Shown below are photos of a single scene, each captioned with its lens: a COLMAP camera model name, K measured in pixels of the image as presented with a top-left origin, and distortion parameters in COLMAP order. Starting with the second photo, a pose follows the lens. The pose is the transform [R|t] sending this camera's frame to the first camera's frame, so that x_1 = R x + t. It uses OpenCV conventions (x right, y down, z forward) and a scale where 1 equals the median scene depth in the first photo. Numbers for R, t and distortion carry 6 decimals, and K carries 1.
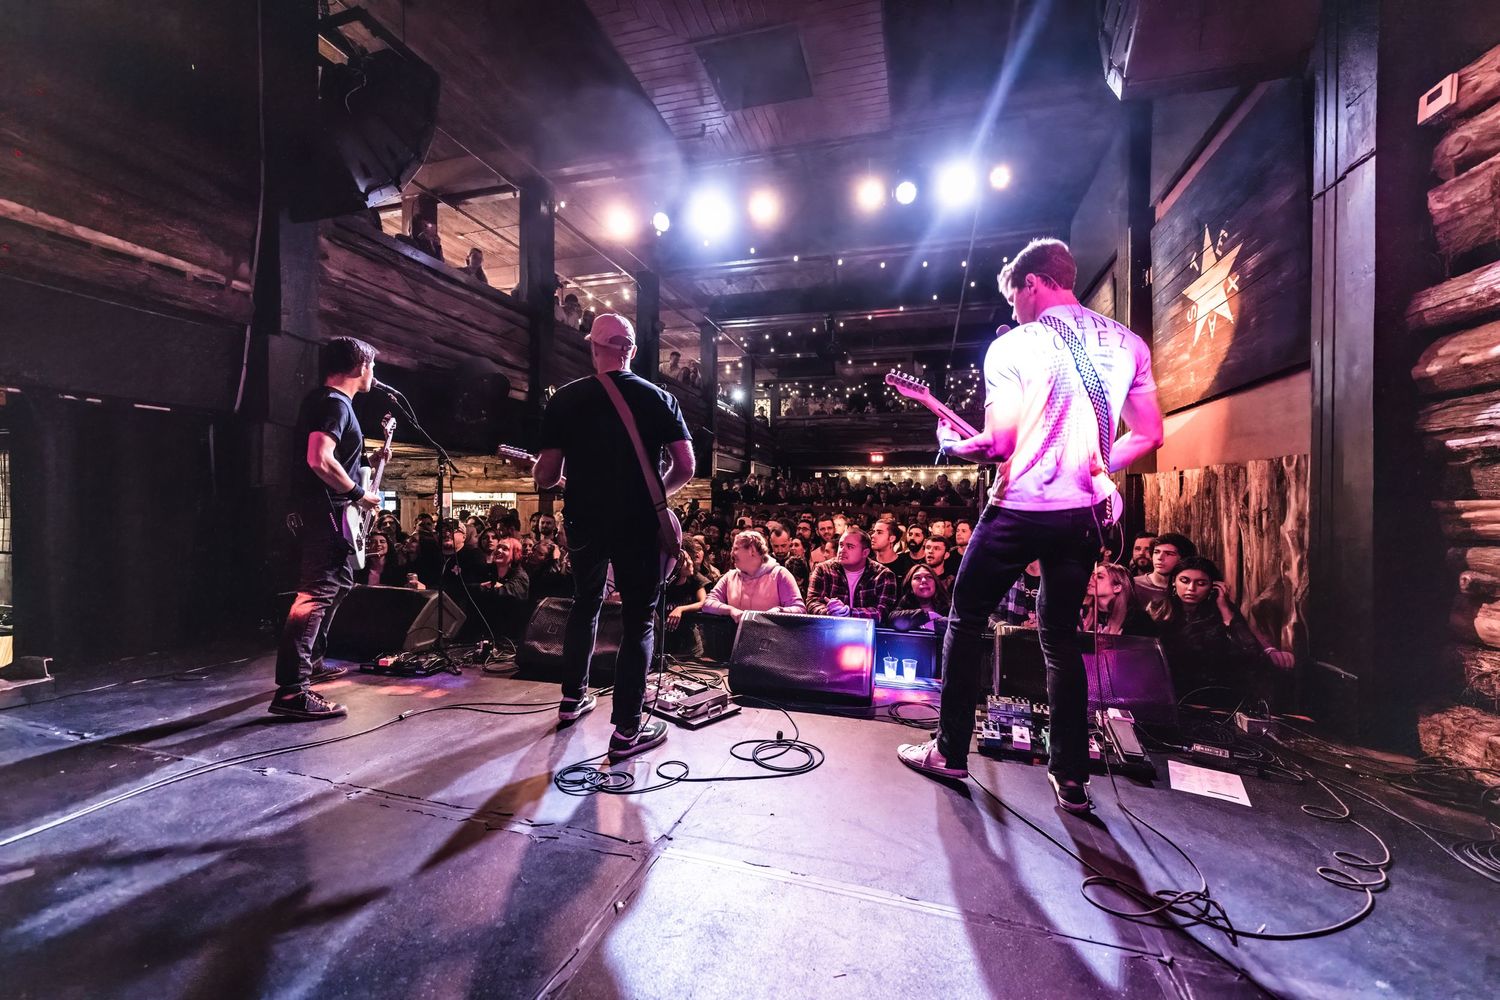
lens RADIAL K [[594.8, 0, 743.8], [0, 594.8, 502.9], [0, 0, 1]] dist [0.001080, 0.000181]
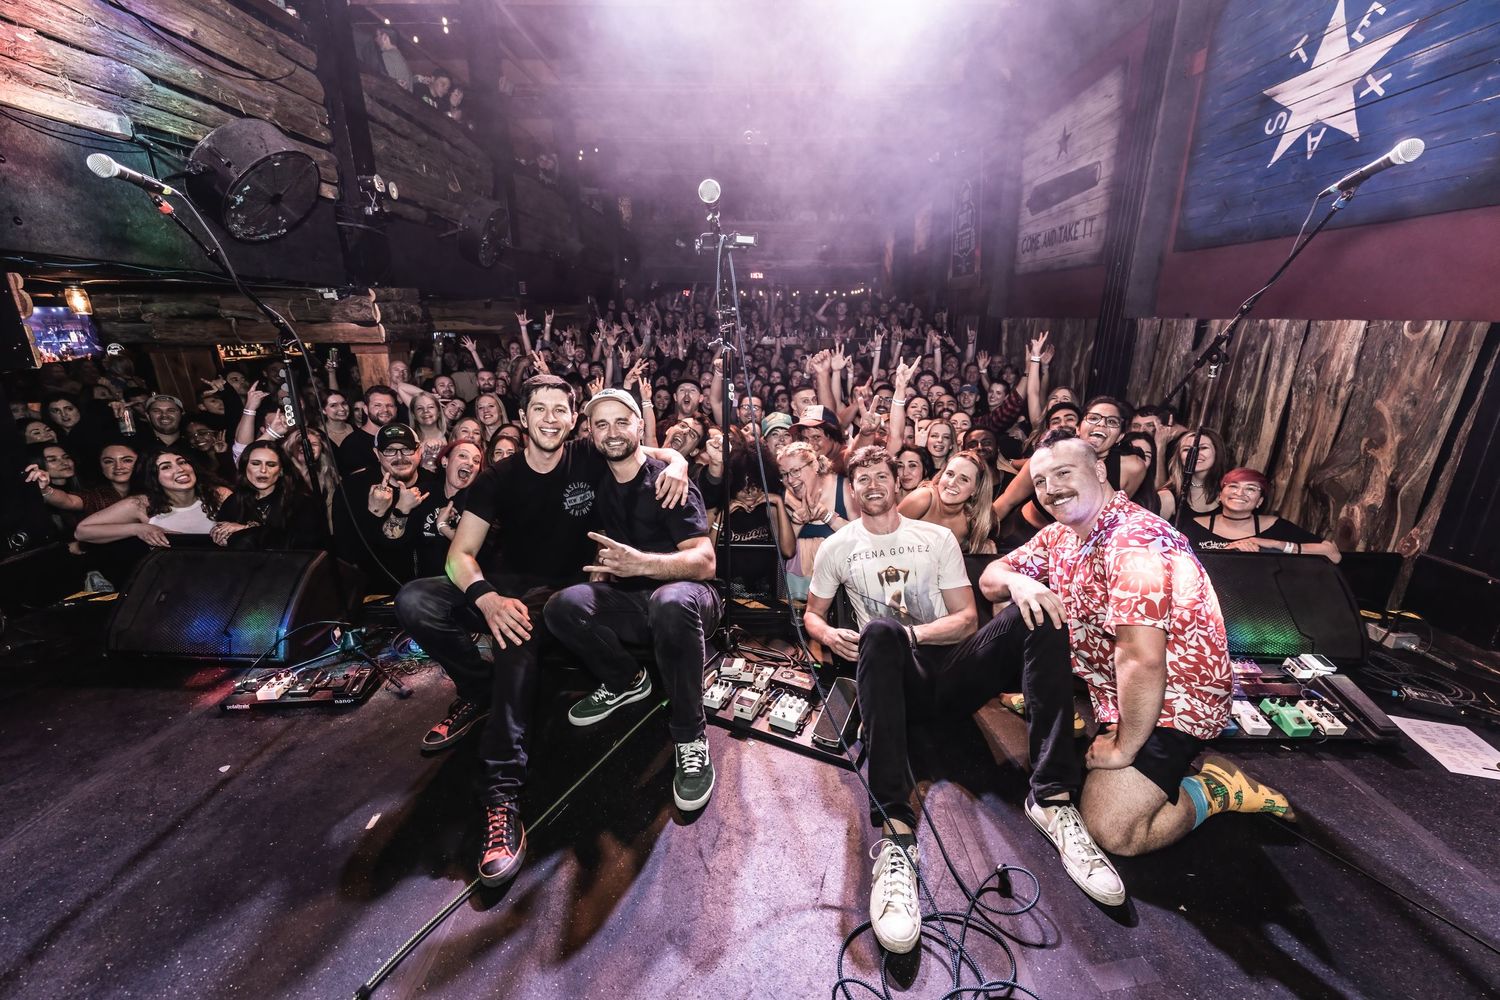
lens RADIAL K [[594.8, 0, 746.0], [0, 594.8, 502.3], [0, 0, 1]] dist [0.001080, 0.000181]
pose [[0.963380, -0.089414, 0.252791, -0.211962], [0.009958, 0.954044, 0.299502, -0.073202], [-0.267953, -0.286017, 0.919997, 0.292773]]
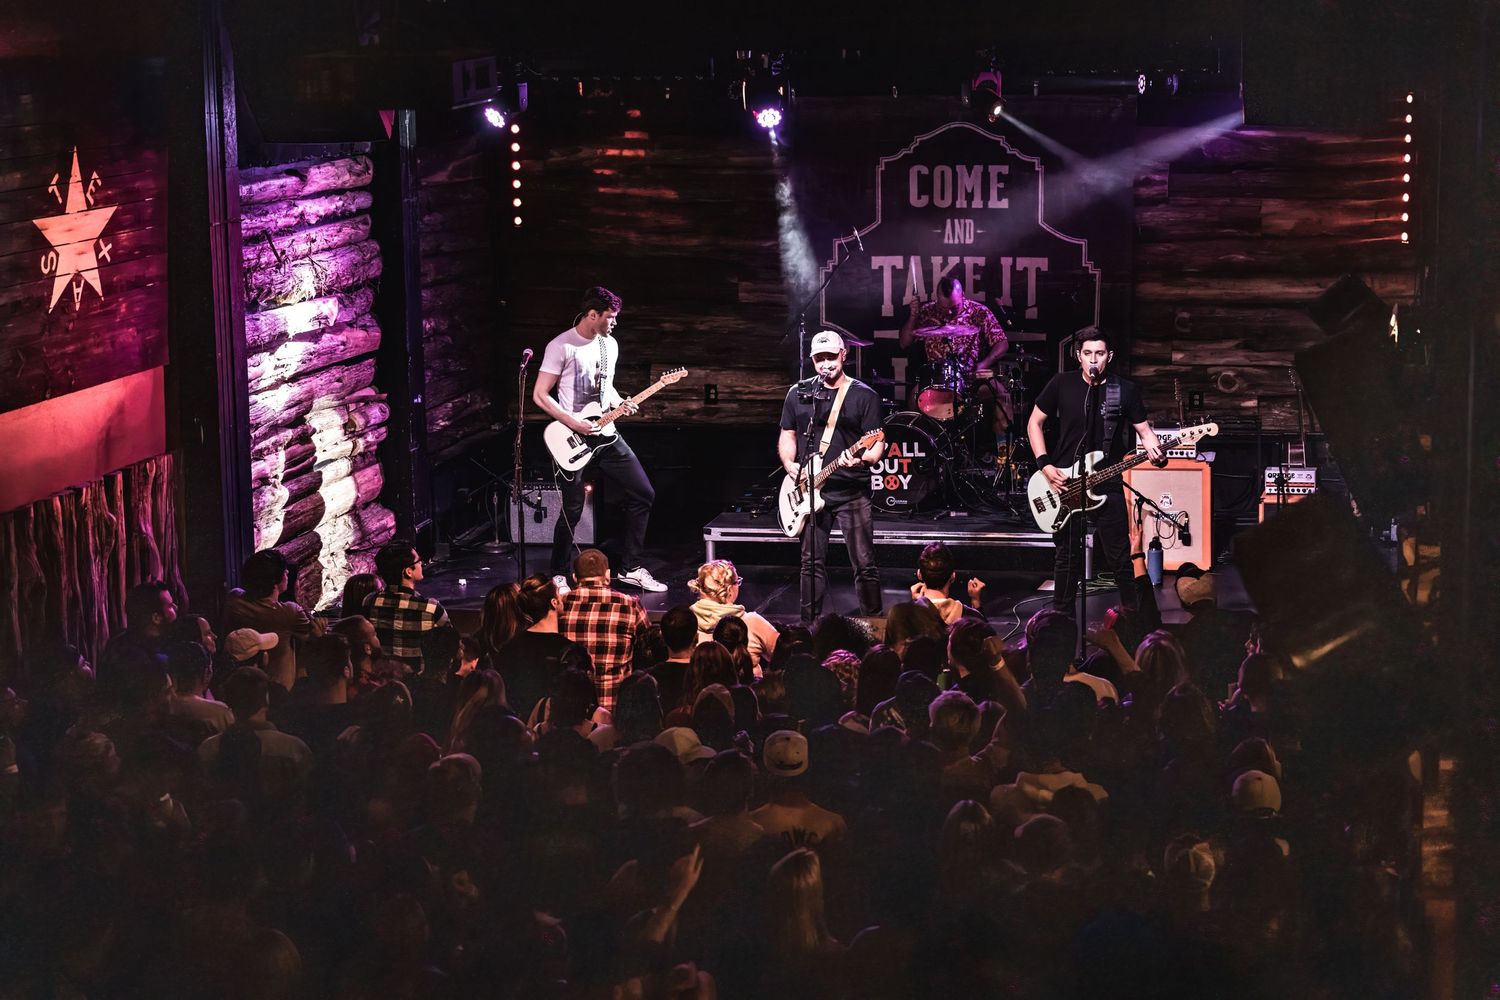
lens RADIAL K [[2967.7, 0, 752.9], [0, 2967.7, 501.3], [0, 0, 1]] dist [0.048675, 0.000000]
pose [[-0.997022, 0.018993, -0.074748, 0.243198], [0.005867, 0.985072, 0.172044, -0.623007], [0.076899, 0.171093, -0.982249, 4.332025]]
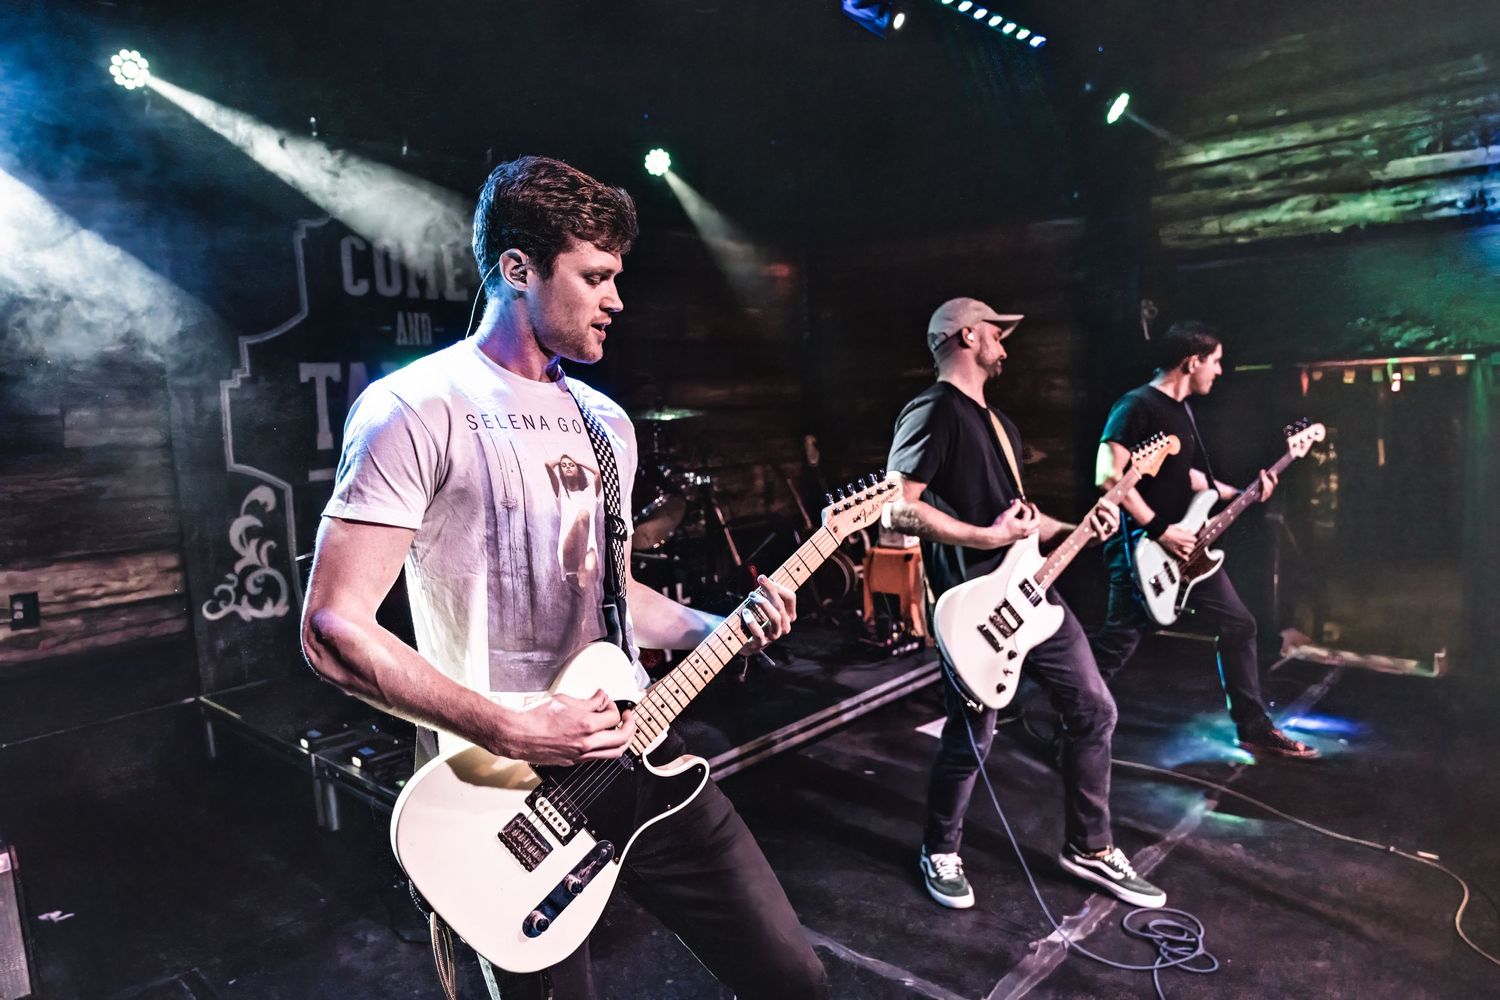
lens RADIAL K [[1006.0, 0, 745.2], [0, 1006.0, 500.2], [0, 0, 1]] dist [0.010923, -0.000985]
pose [[-0.438734, 0.103710, -0.892612, 0.489270], [0.039742, 0.994585, 0.096024, -0.123083], [0.897738, 0.006655, -0.440480, 0.513958]]
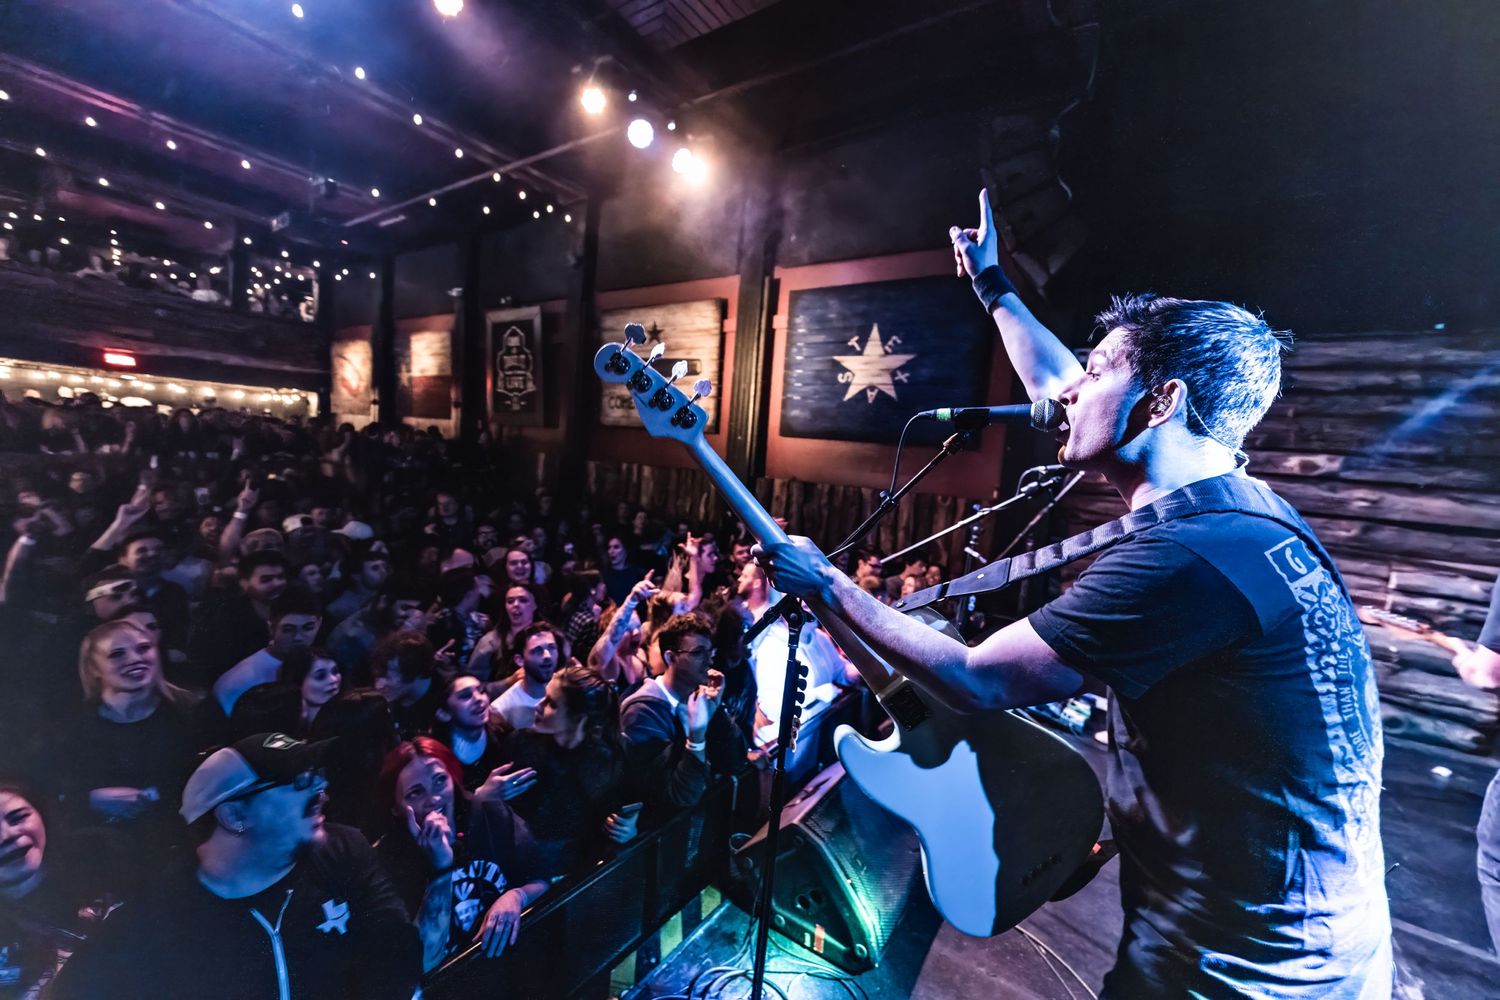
lens RADIAL K [[594.8, 0, 745.3], [0, 594.8, 503.4], [0, 0, 1]] dist [0.001080, 0.000181]
pose [[0.315913, -0.064105, 0.946620, -0.696577], [-0.074199, 0.992990, 0.092007, -0.134723], [-0.945882, -0.099305, 0.308942, 0.769551]]
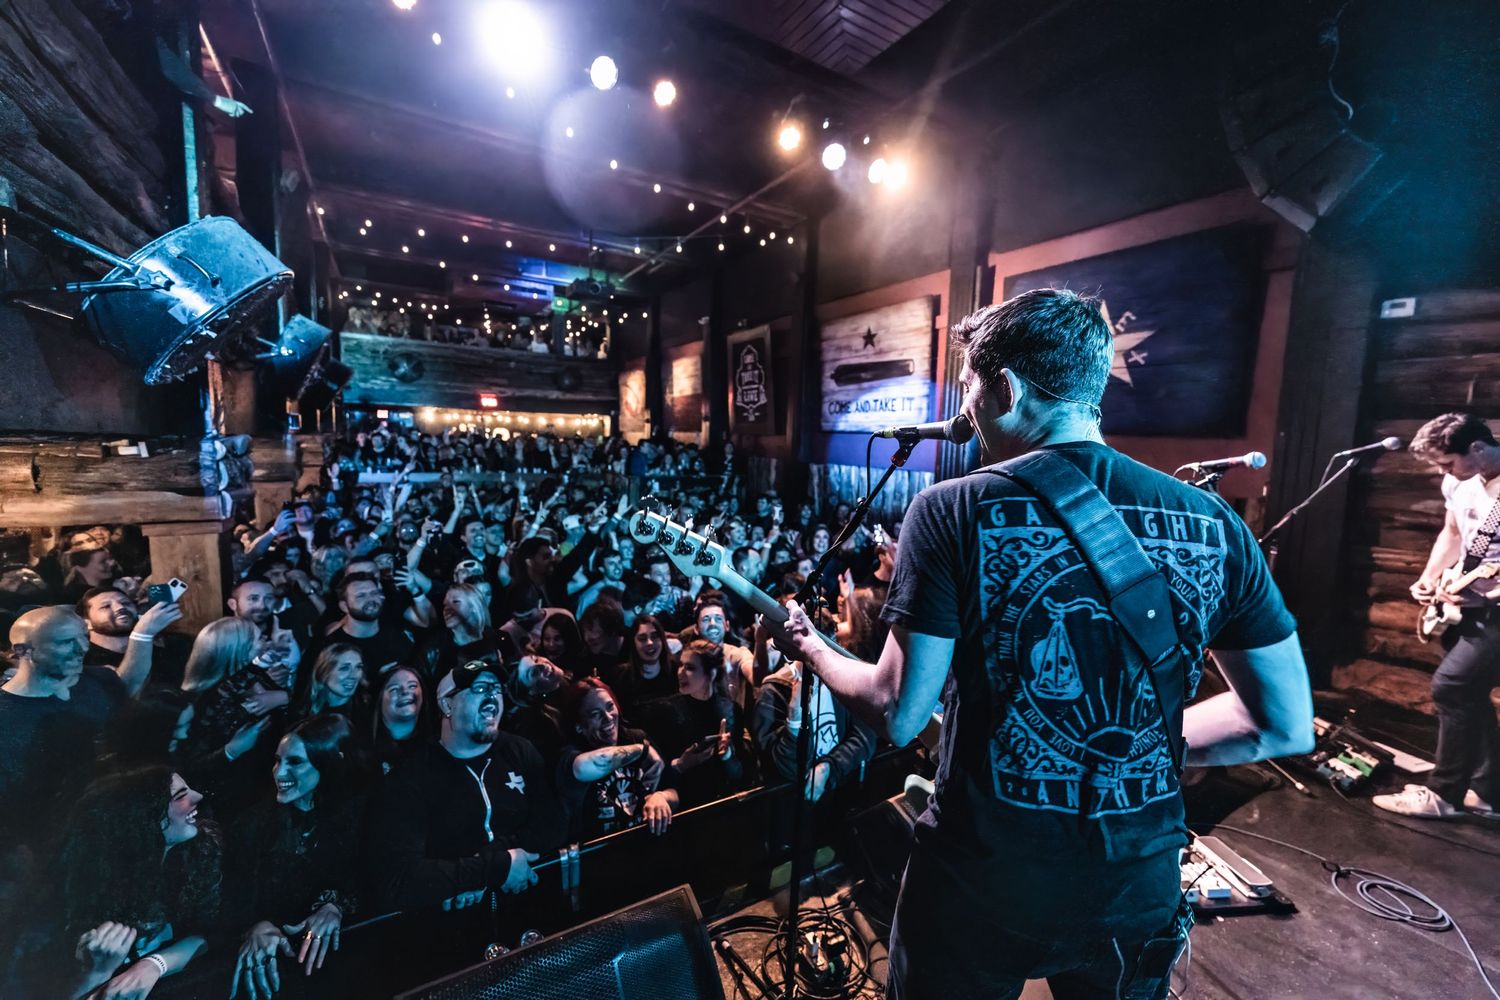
lens RADIAL K [[594.8, 0, 750.6], [0, 594.8, 505.3], [0, 0, 1]] dist [0.001080, 0.000181]
pose [[0.667658, -0.072681, 0.740911, -0.696339], [-0.021791, 0.992889, 0.117036, -0.152748], [-0.744149, -0.094285, 0.661327, 0.641207]]
